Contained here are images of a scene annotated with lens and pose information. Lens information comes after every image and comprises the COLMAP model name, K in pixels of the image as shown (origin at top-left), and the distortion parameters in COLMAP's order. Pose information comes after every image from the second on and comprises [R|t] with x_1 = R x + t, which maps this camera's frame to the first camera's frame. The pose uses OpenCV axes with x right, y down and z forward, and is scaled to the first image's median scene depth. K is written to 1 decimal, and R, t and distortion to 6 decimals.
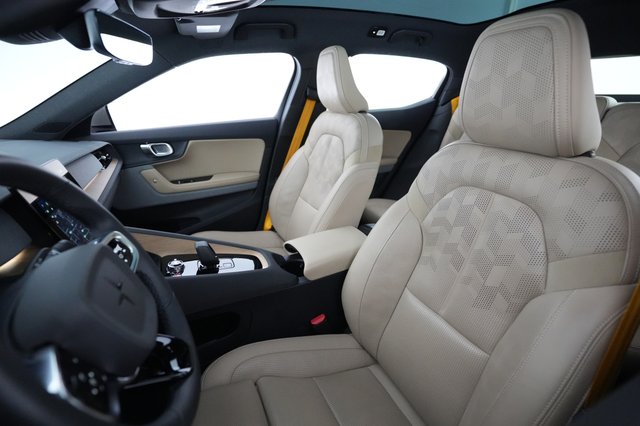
lens RADIAL K [[309.5, 0, 320.0], [0, 309.5, 213.0], [0, 0, 1]] dist [-0.001115, -0.000576]
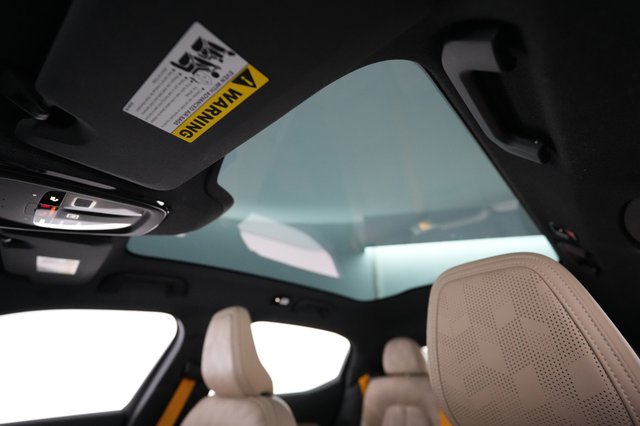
lens RADIAL K [[309.5, 0, 320.0], [0, 309.5, 213.0], [0, 0, 1]] dist [-0.001115, -0.000576]
pose [[0.940376, 0.158485, 0.300956, -0.024750], [0.125323, 0.661123, -0.739737, -0.060750], [-0.316207, 0.733348, 0.601842, 0.225174]]
